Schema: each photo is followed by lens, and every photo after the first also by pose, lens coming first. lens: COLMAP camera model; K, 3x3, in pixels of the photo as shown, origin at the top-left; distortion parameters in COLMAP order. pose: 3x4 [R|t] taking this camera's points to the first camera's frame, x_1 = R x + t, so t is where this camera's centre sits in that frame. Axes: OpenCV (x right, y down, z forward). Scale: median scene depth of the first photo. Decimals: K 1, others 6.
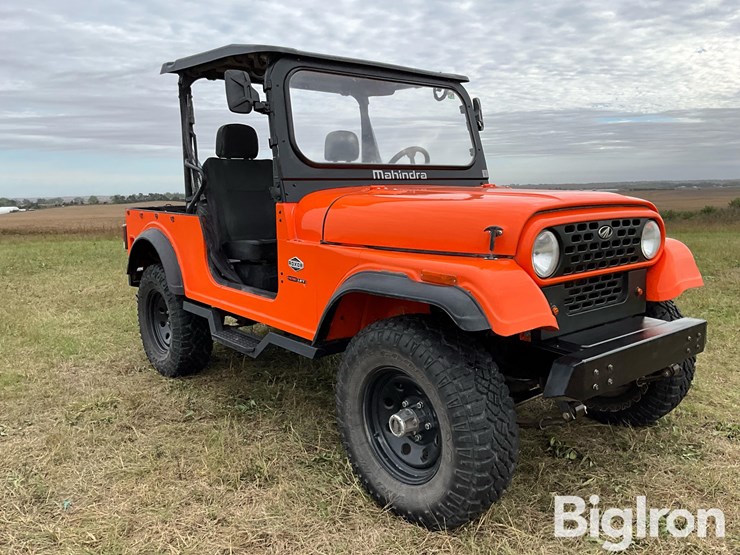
lens RADIAL K [[617.9, 0, 367.7], [0, 617.9, 274.4], [0, 0, 1]] dist [0.055295, -0.099424]
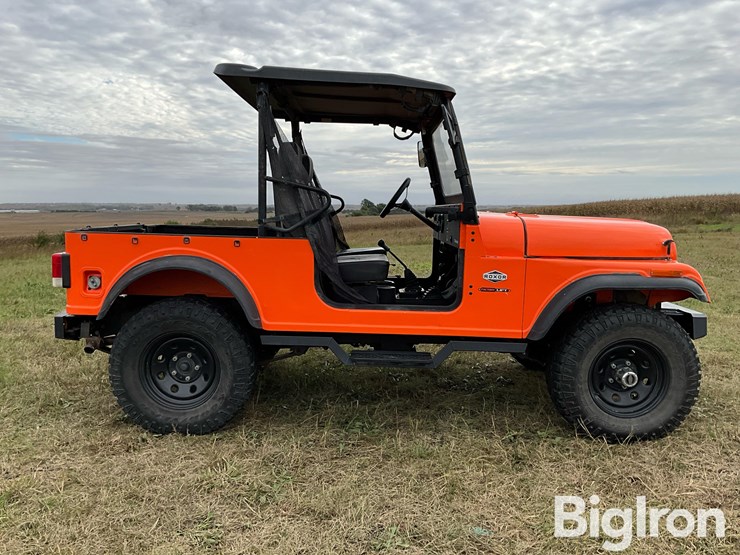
lens RADIAL K [[617.9, 0, 367.7], [0, 617.9, 274.4], [0, 0, 1]] dist [0.055295, -0.099424]
pose [[0.641606, -0.057685, 0.764862, -0.971408], [0.084724, 0.996396, 0.004077, -0.038019], [-0.762341, 0.062186, 0.644181, 0.346104]]
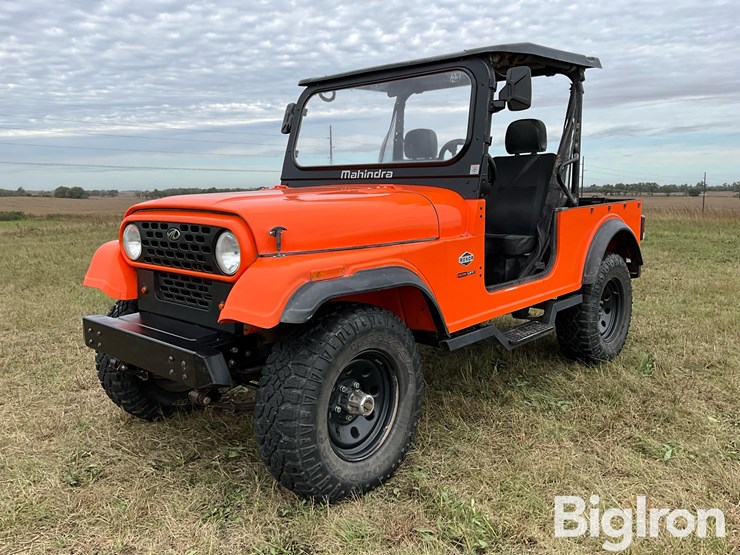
lens RADIAL K [[617.9, 0, 367.7], [0, 617.9, 274.4], [0, 0, 1]] dist [0.055295, -0.099424]
pose [[0.134437, 0.157508, -0.978324, 1.058838], [-0.128535, 0.981717, 0.140392, -0.137592], [0.982551, 0.106875, 0.152224, 0.836575]]
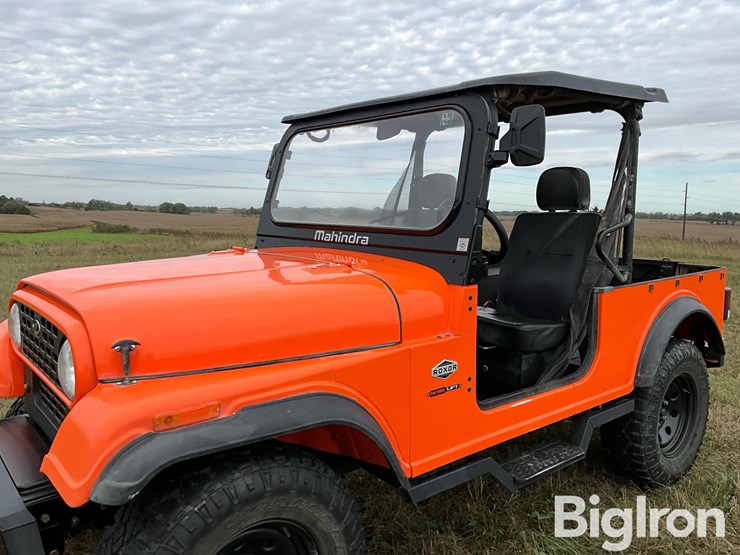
lens RADIAL K [[617.9, 0, 367.7], [0, 617.9, 274.4], [0, 0, 1]] dist [0.055295, -0.099424]
pose [[-0.007523, 0.127266, -0.991840, 0.835733], [-0.149508, 0.980576, 0.126955, -0.214781], [0.988732, 0.149243, 0.011650, 1.001014]]
